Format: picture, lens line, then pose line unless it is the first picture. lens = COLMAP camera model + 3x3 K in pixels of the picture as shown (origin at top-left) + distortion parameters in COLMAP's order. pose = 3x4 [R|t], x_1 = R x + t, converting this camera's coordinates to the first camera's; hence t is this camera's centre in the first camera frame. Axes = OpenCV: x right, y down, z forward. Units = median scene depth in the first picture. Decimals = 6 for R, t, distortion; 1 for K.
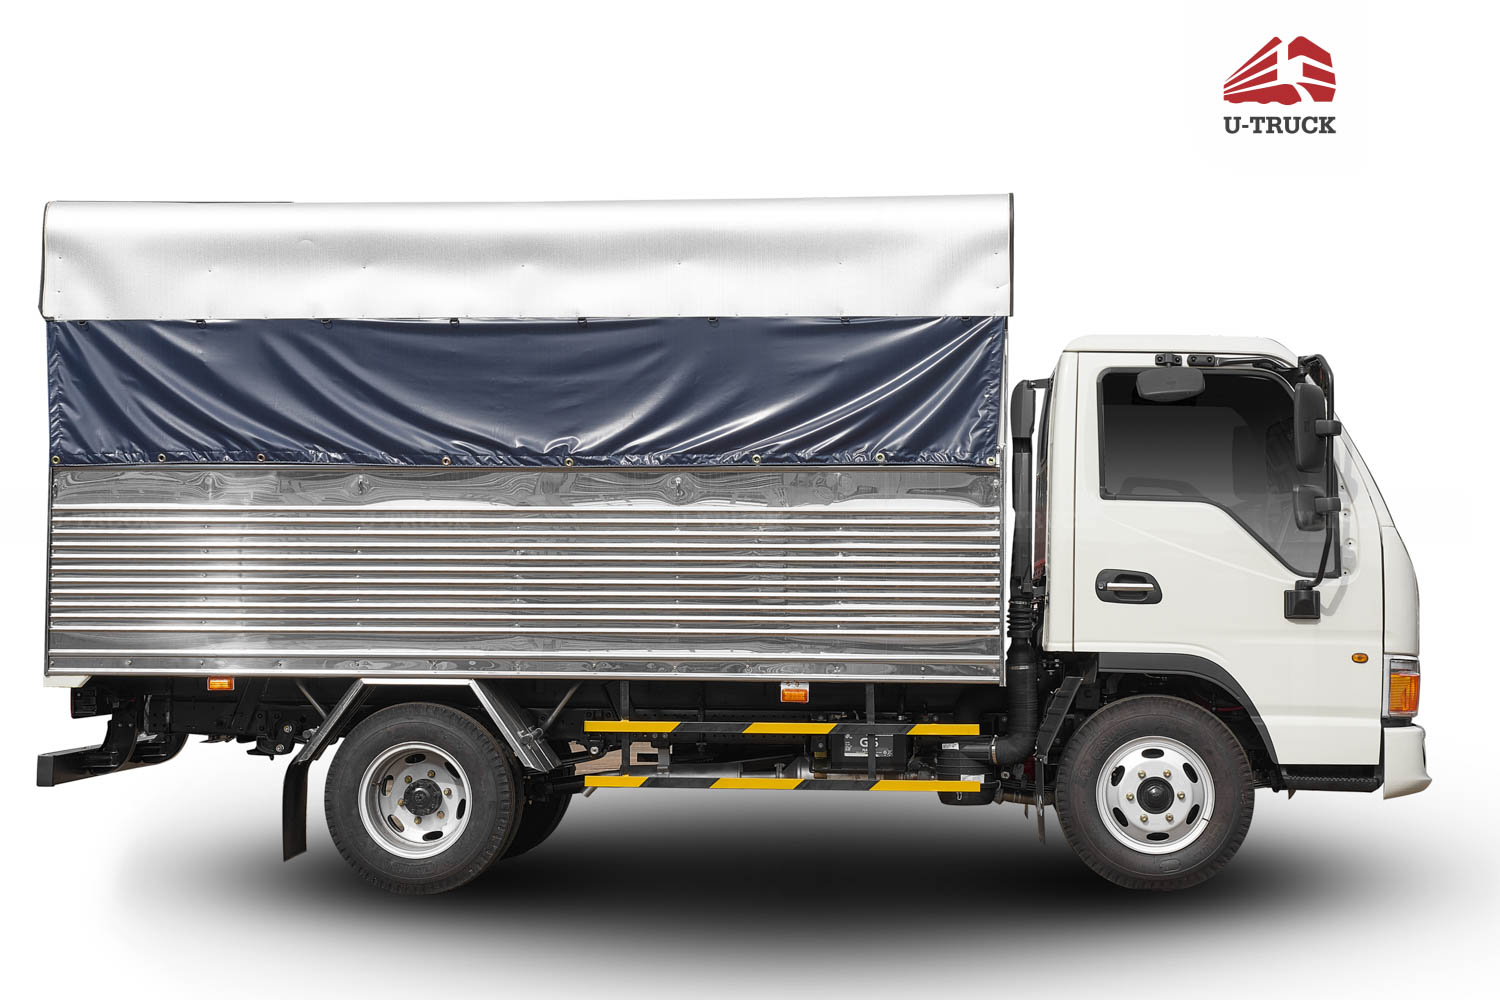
lens RADIAL K [[2458.6, 0, 764.4], [0, 2458.6, 491.9], [0, 0, 1]] dist [-0.001723, 0.000000]
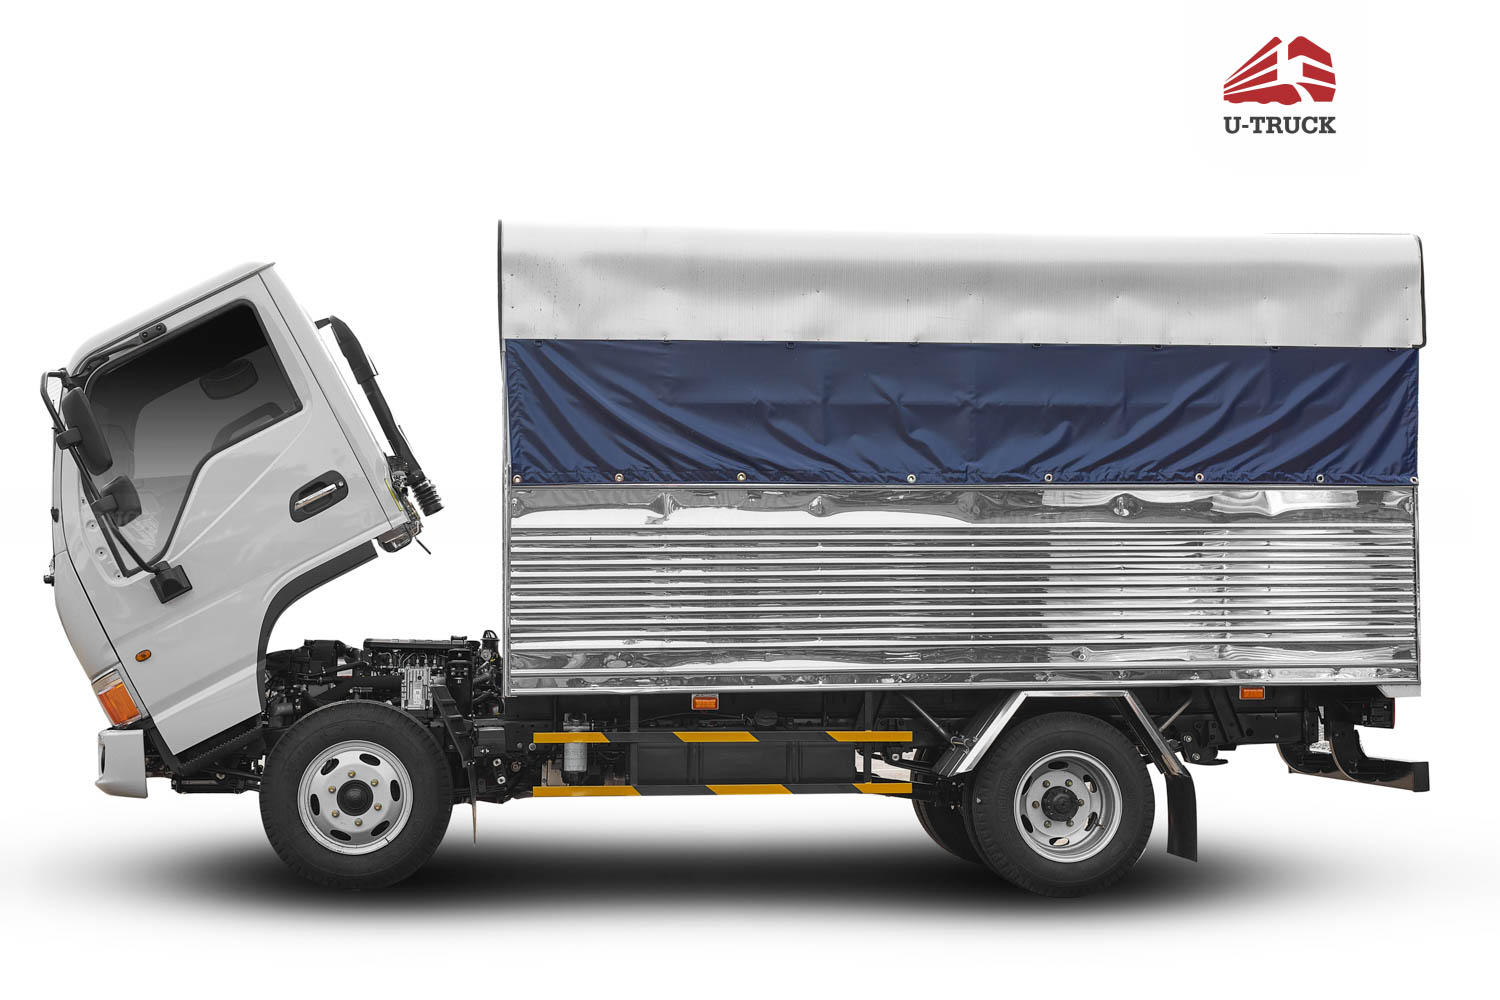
lens RADIAL K [[2458.6, 0, 737.0], [0, 2458.6, 499.6], [0, 0, 1]] dist [-0.001723, 0.000000]
pose [[0.977522, 0.002566, 0.210818, -0.492242], [-0.002081, 0.999995, -0.002522, -0.001847], [-0.210823, 0.002027, 0.977522, 0.008329]]
